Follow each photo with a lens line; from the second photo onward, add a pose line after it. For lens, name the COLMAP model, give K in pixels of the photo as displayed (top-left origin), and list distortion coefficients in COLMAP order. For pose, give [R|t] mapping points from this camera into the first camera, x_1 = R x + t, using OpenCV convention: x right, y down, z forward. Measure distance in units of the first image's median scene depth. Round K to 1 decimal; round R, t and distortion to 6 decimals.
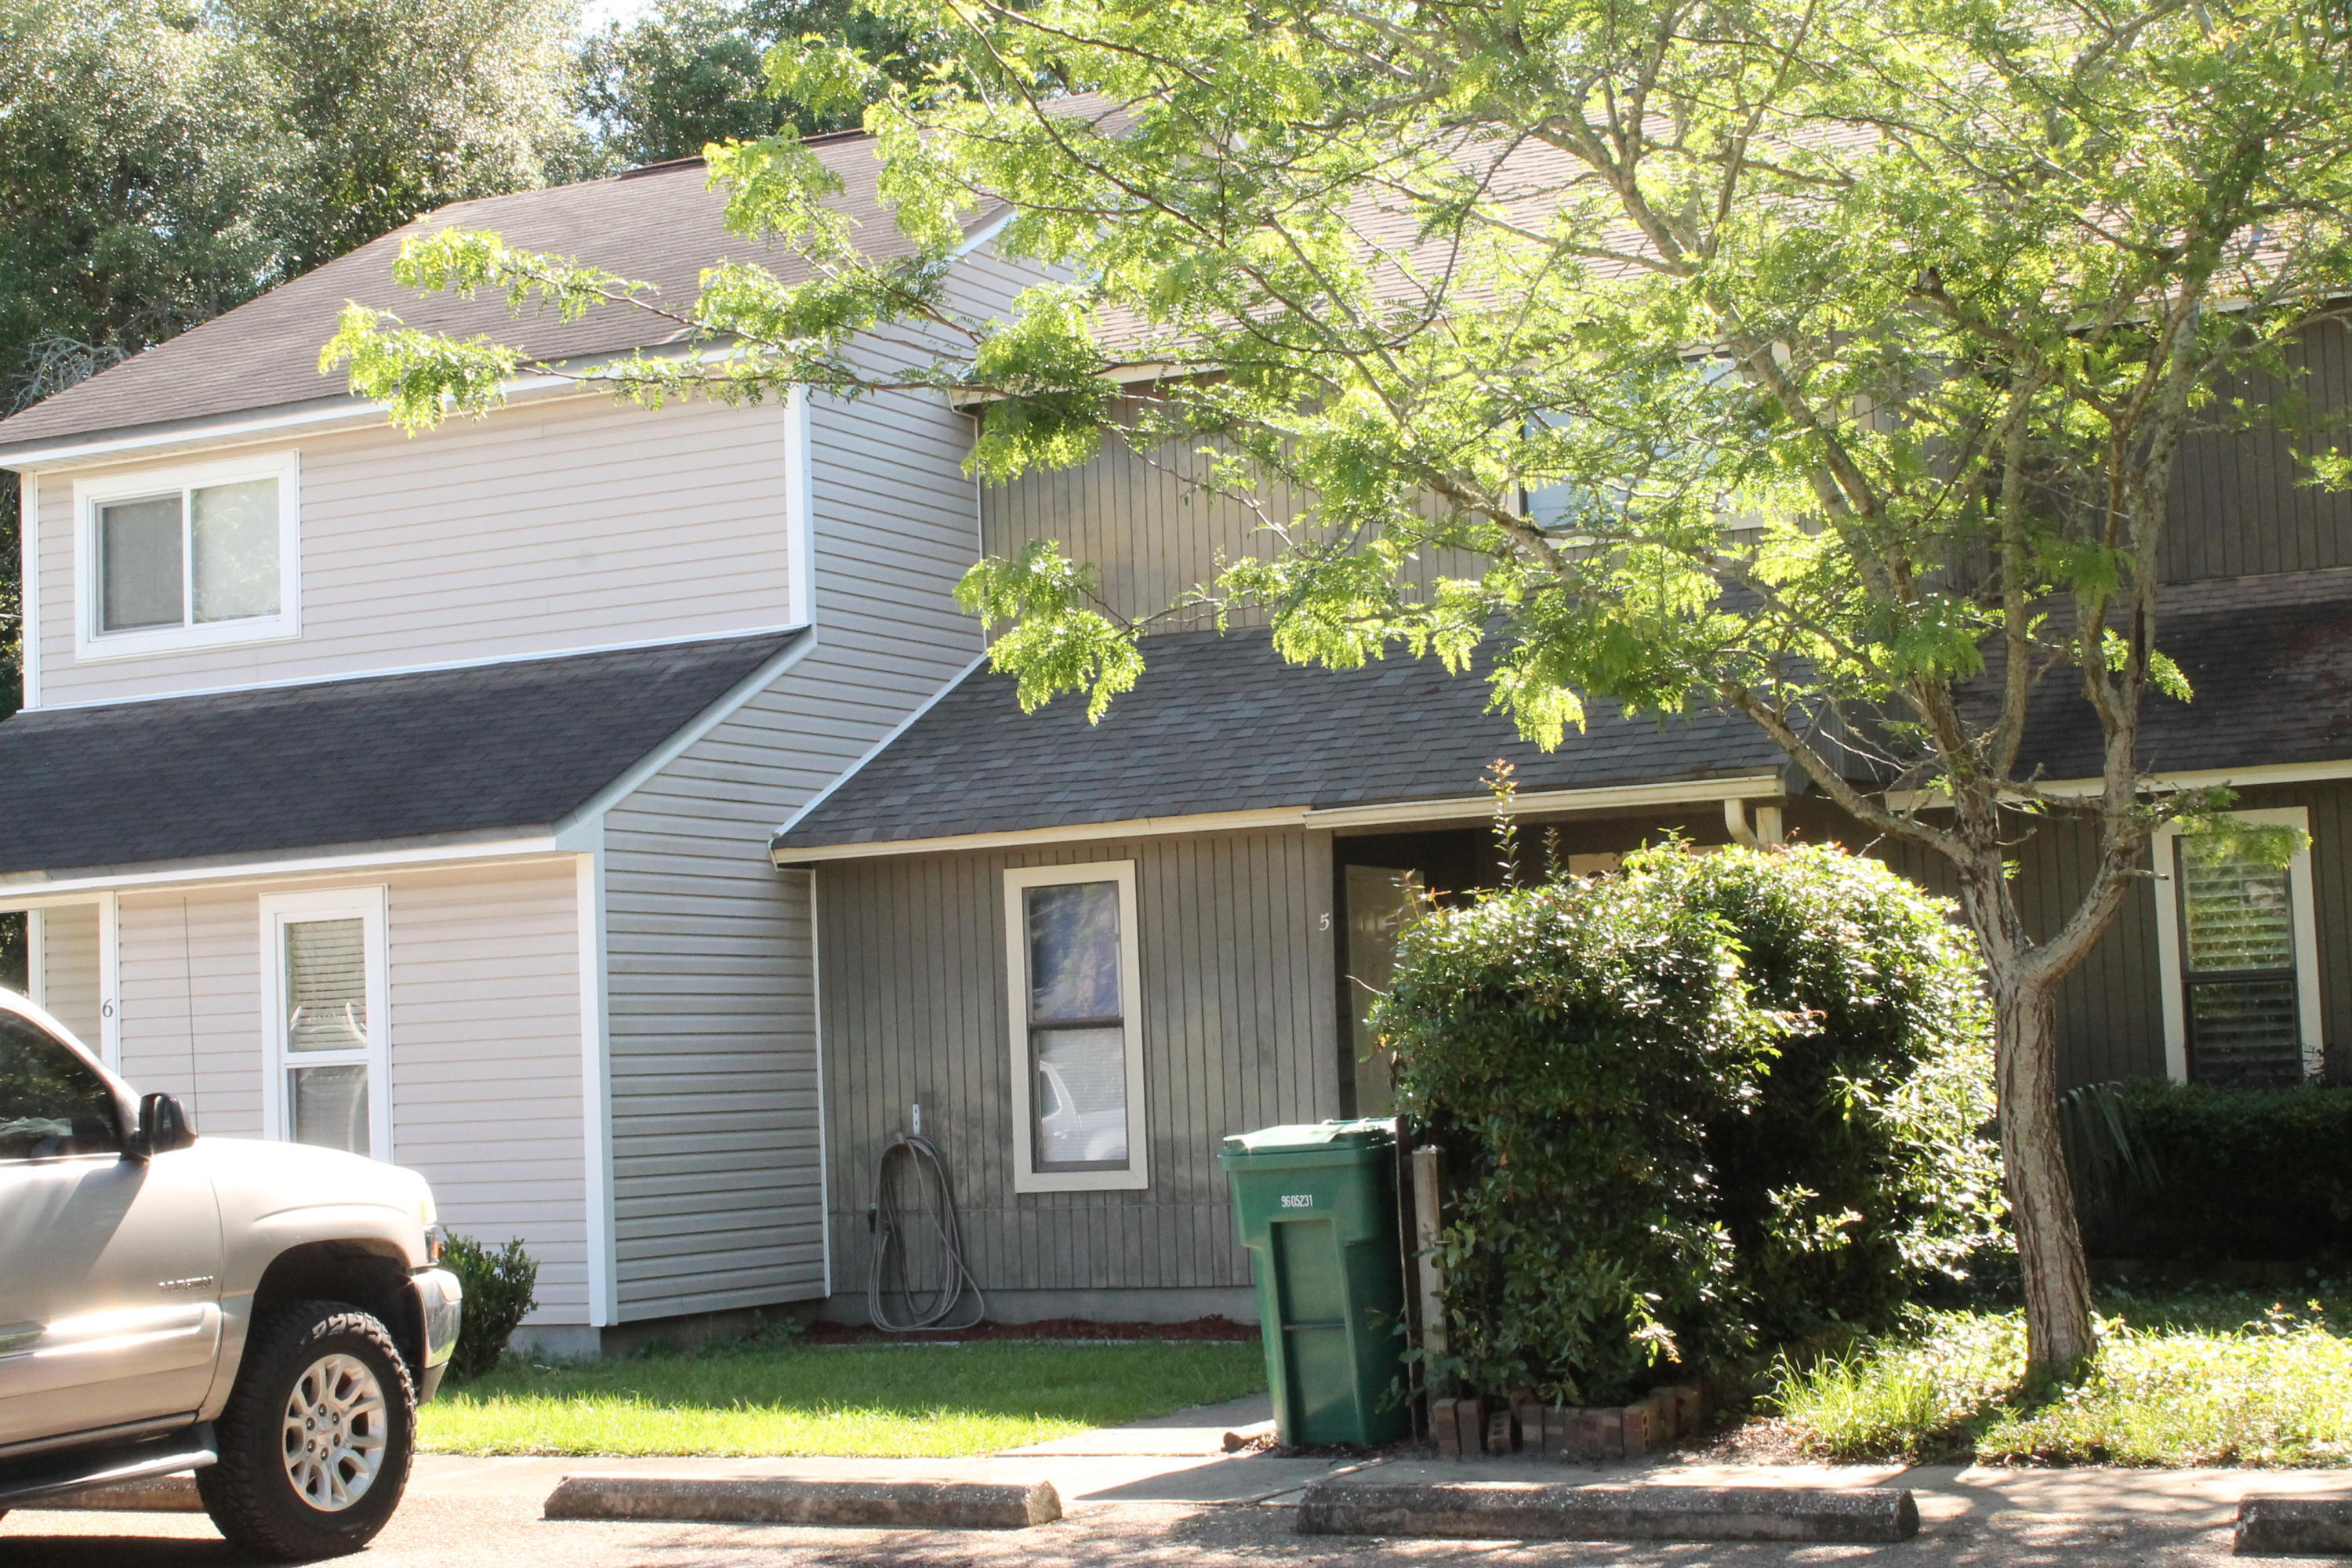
lens RADIAL K [[3725.2, 0, 1176.0], [0, 3725.2, 784.0], [0, 0, 1]] dist [-0.035451, 0.042564]
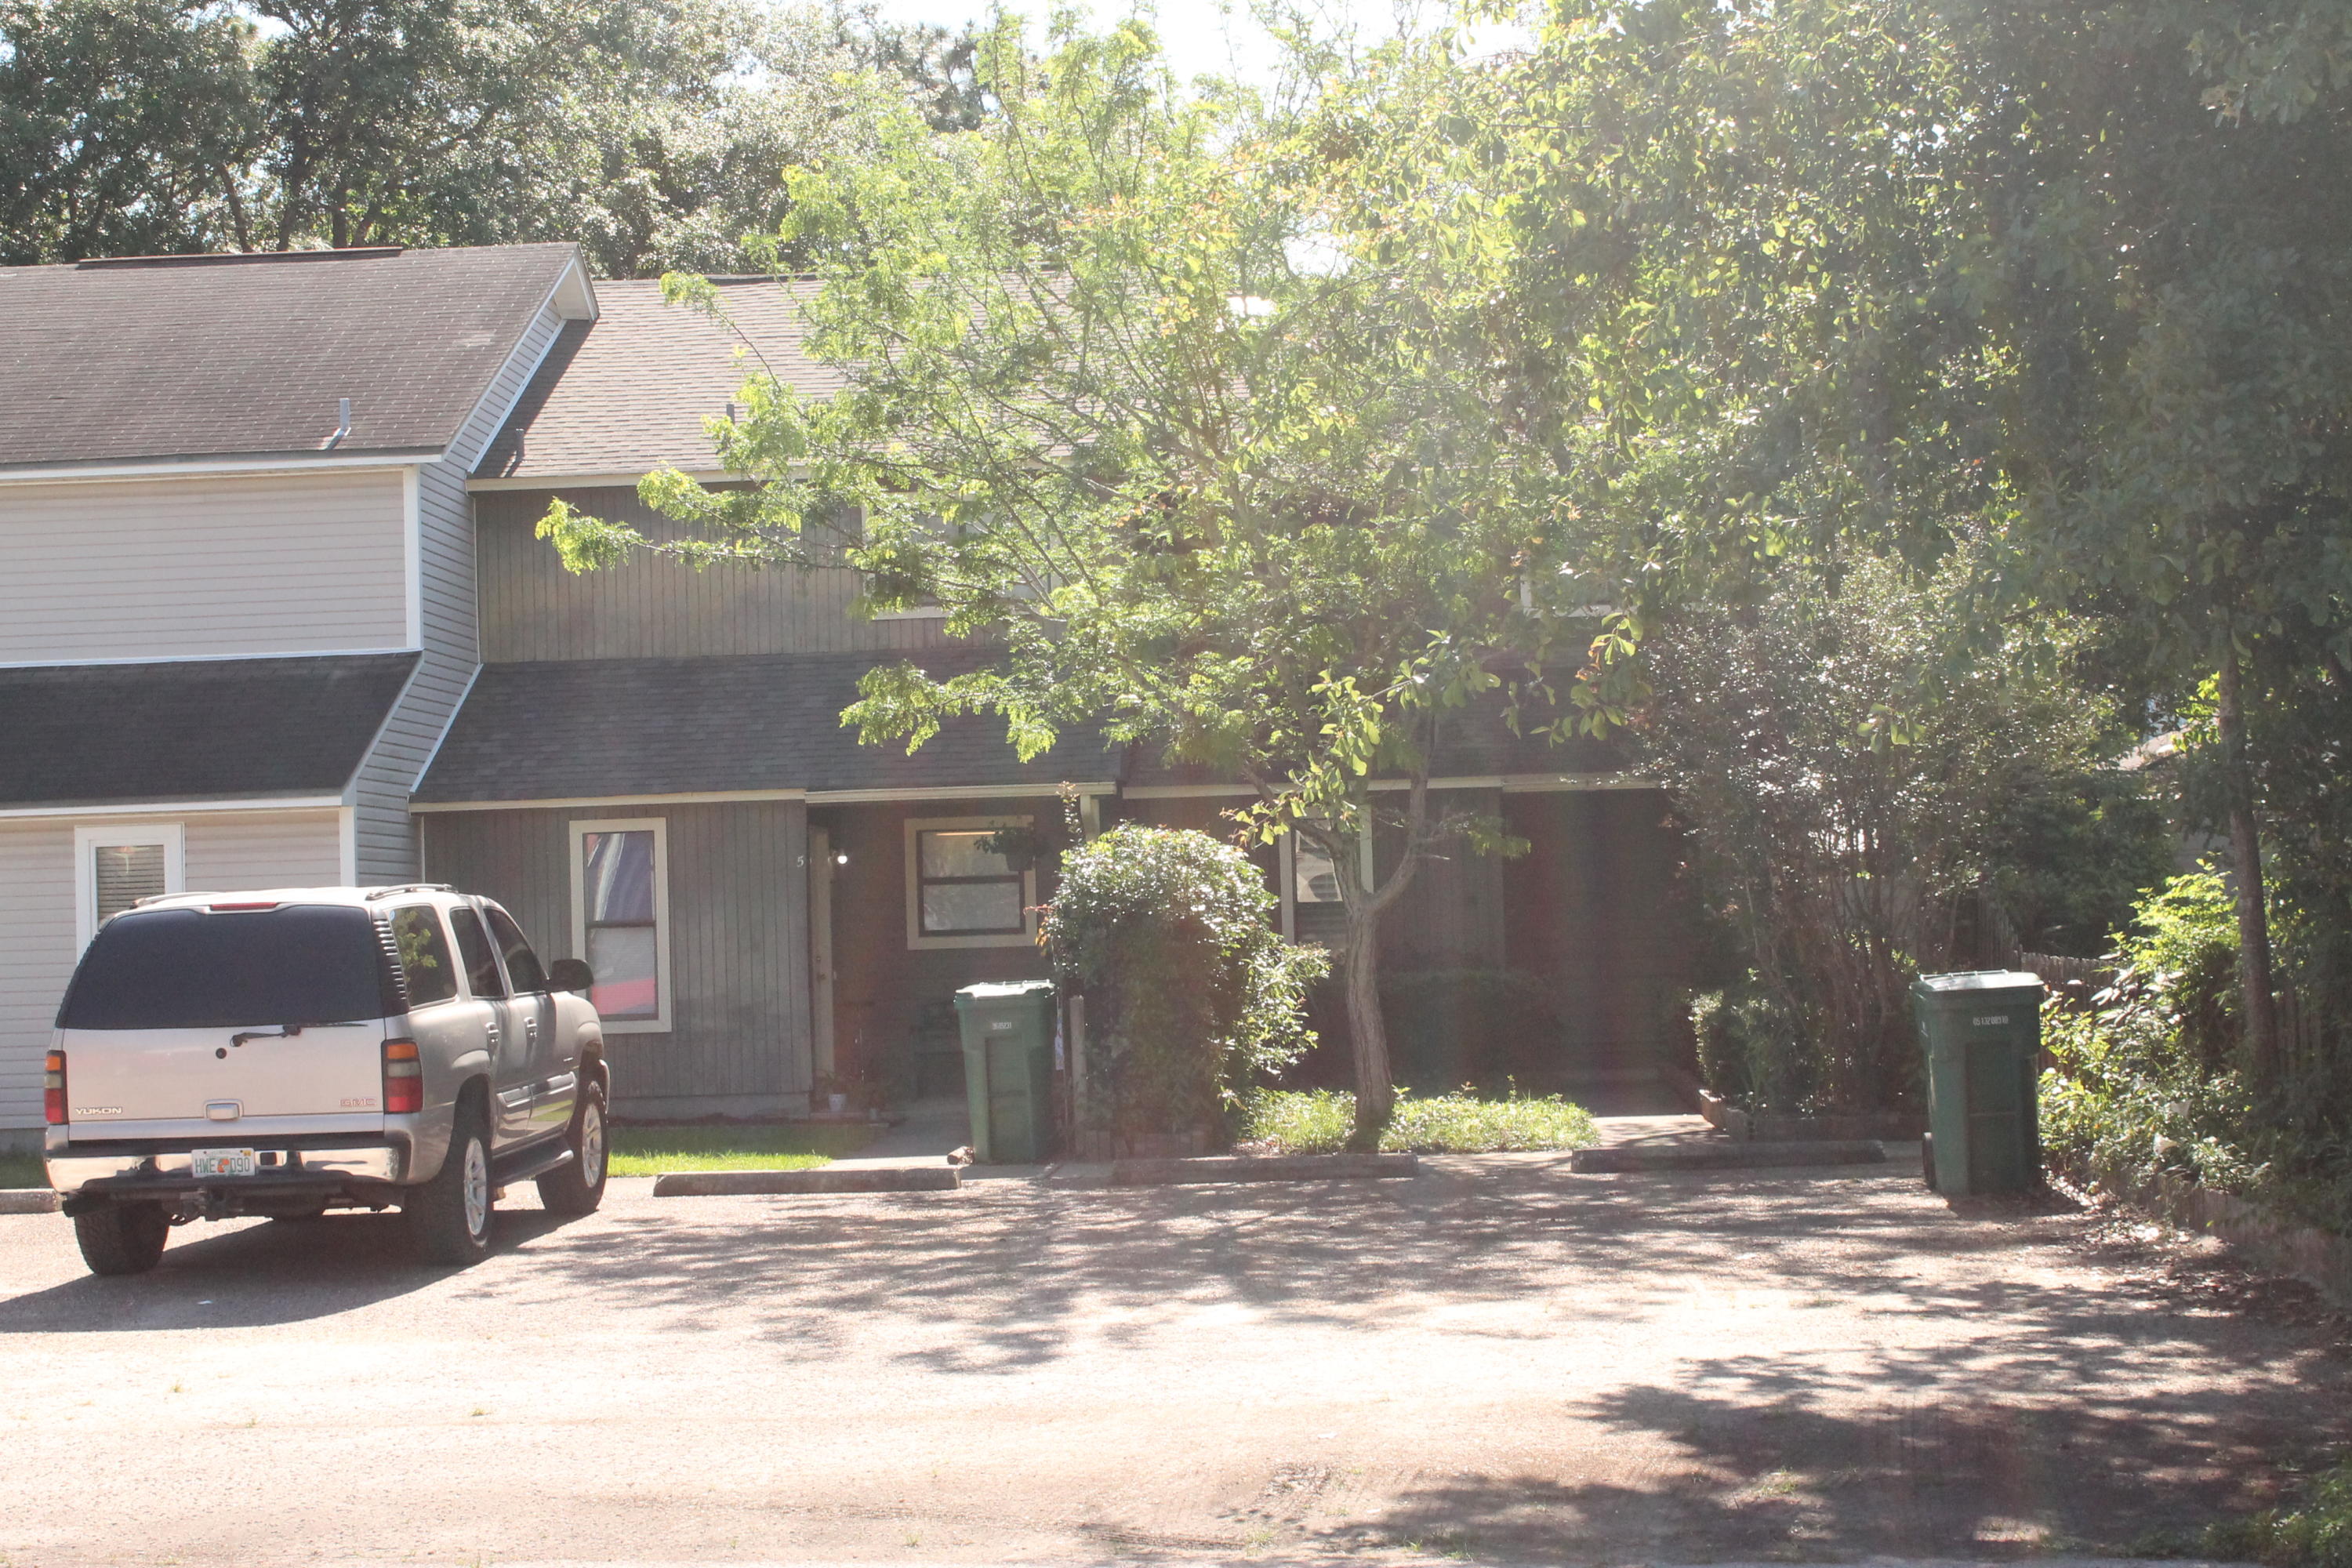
lens RADIAL K [[3725.2, 0, 1176.0], [0, 3725.2, 784.0], [0, 0, 1]] dist [-0.035451, 0.042564]
pose [[0.916685, 0.027856, 0.398638, -0.431410], [-0.038910, 0.999049, 0.019663, -0.031801], [-0.397711, -0.033536, 0.916898, -0.489916]]
